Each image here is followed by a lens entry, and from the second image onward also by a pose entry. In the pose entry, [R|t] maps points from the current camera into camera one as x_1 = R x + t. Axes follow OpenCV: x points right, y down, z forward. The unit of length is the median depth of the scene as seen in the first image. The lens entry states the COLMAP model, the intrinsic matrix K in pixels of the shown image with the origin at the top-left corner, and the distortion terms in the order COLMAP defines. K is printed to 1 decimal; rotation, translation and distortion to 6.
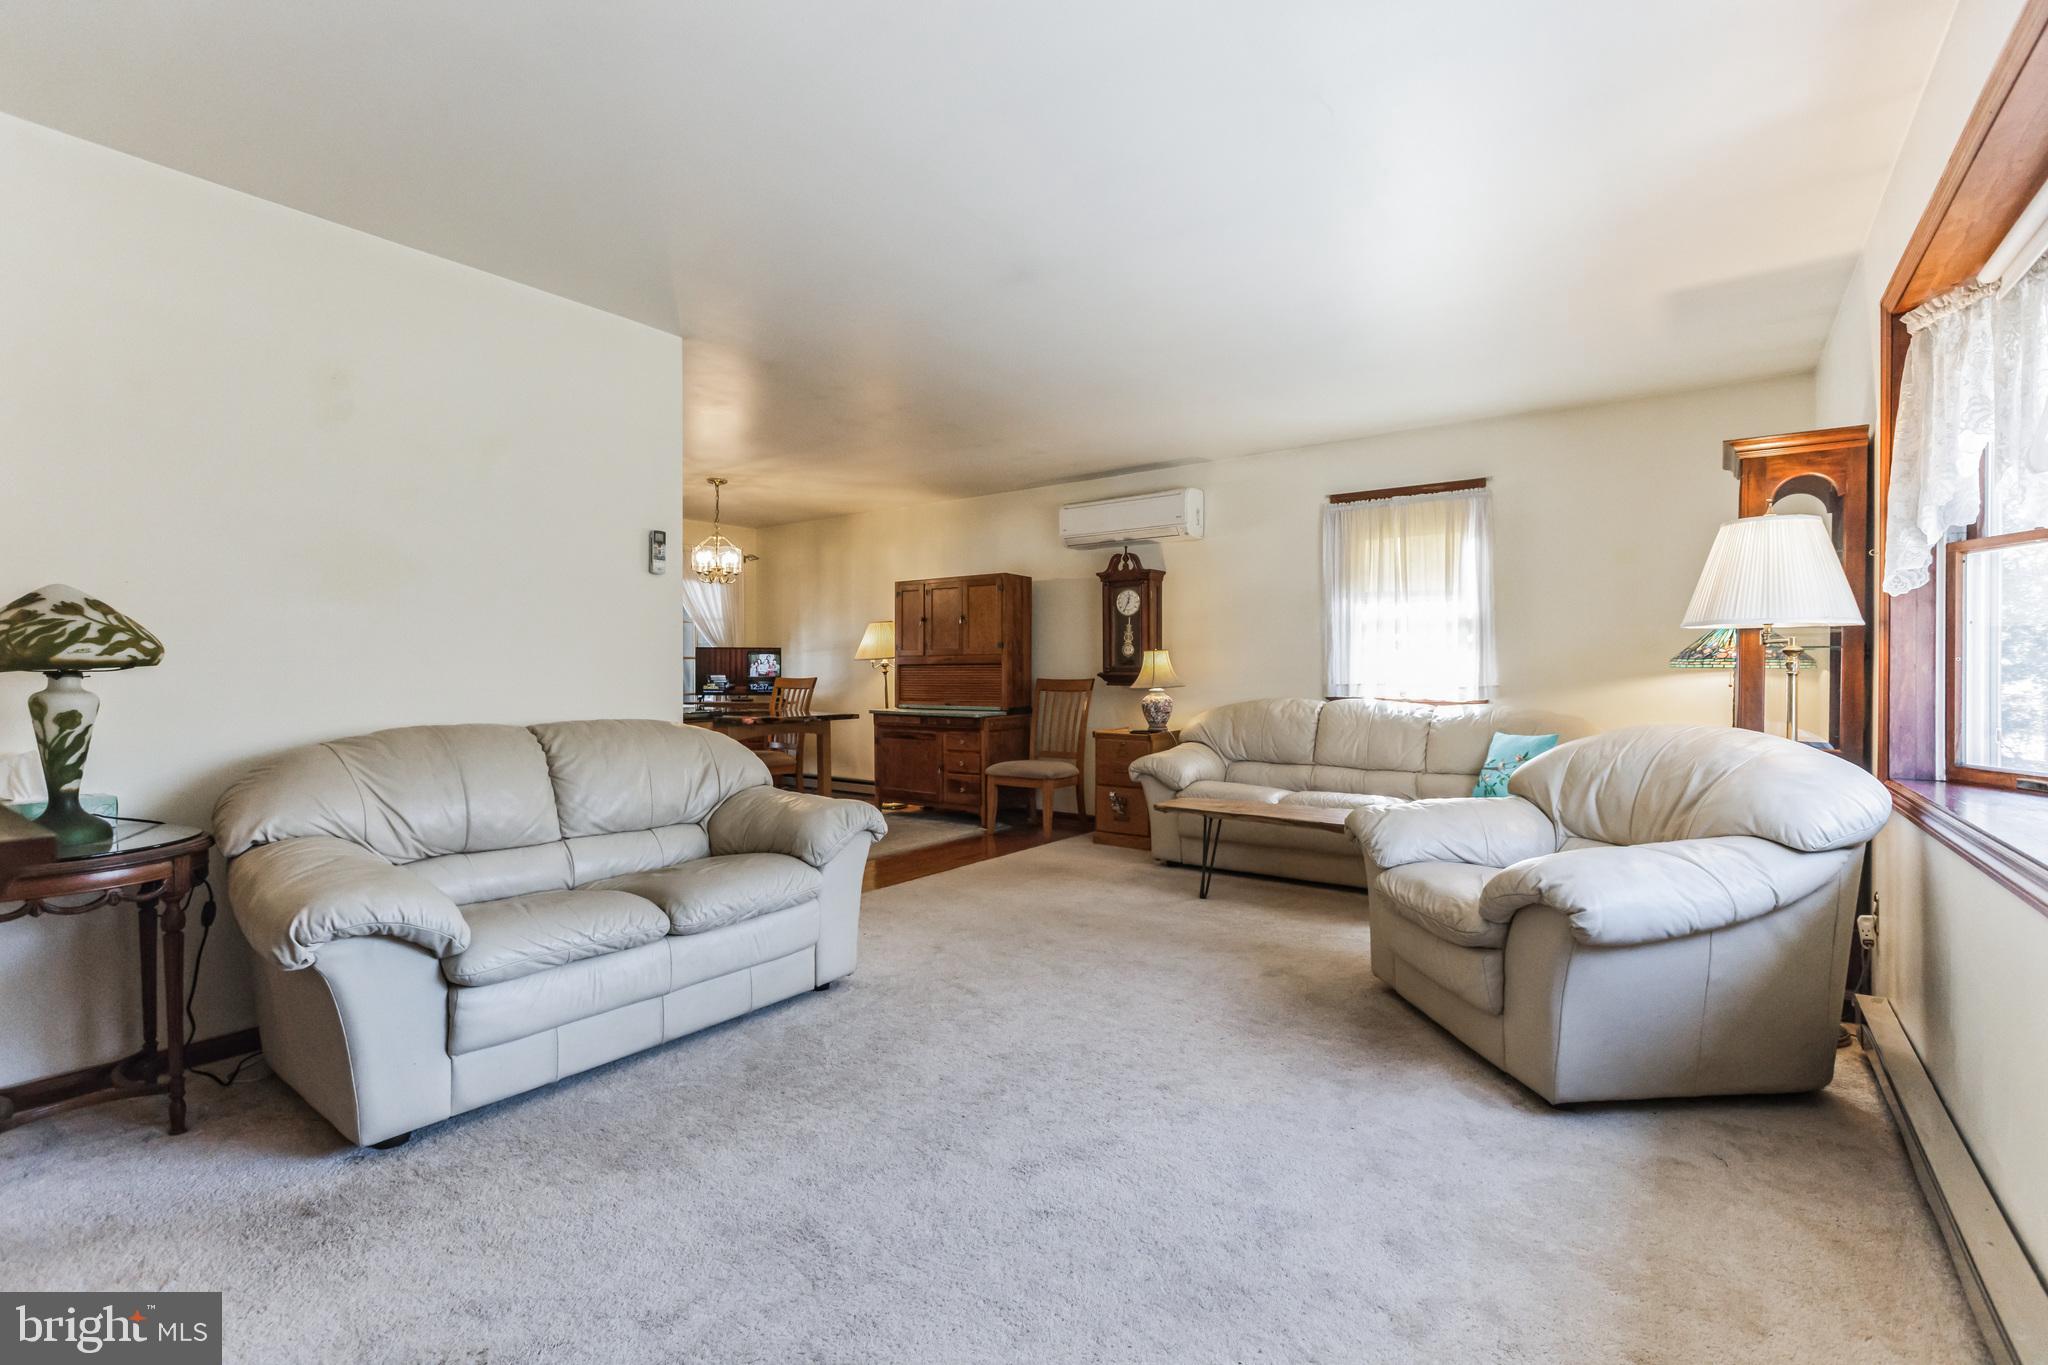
lens RADIAL K [[913.5, 0, 1097.5], [0, 913.5, 667.6], [0, 0, 1]] dist [0.000408, 0.000468]
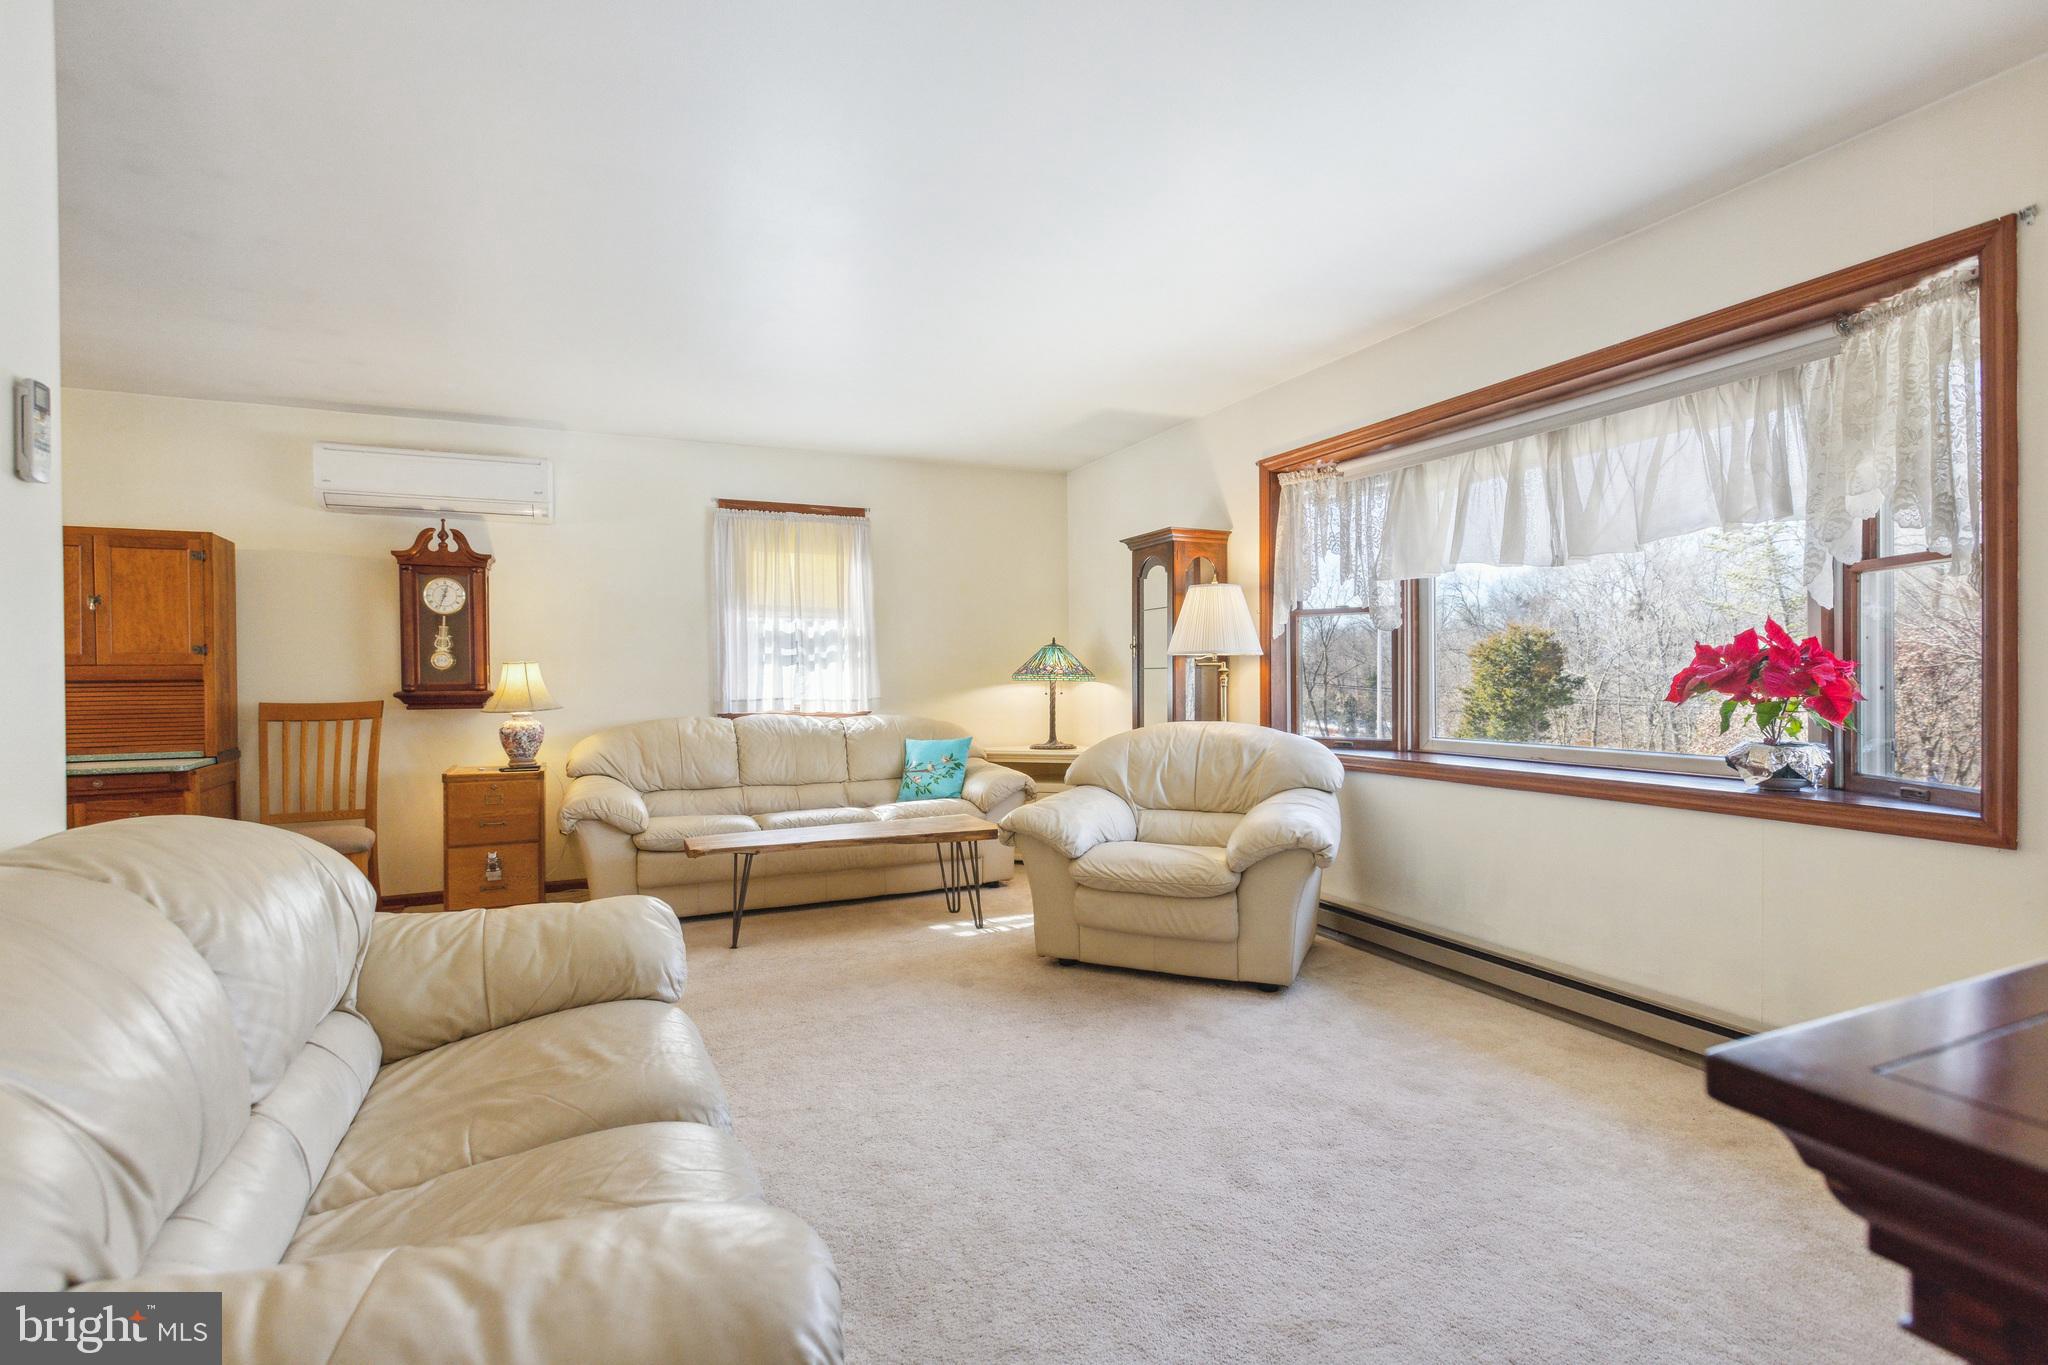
lens RADIAL K [[913.5, 0, 1027.7], [0, 913.5, 682.3], [0, 0, 1]] dist [0.000408, 0.000468]
pose [[0.527223, -0.008043, 0.849689, -0.404024], [0.003143, 0.999967, 0.007515, -0.006929], [-0.849721, -0.001292, 0.527231, 0.252620]]
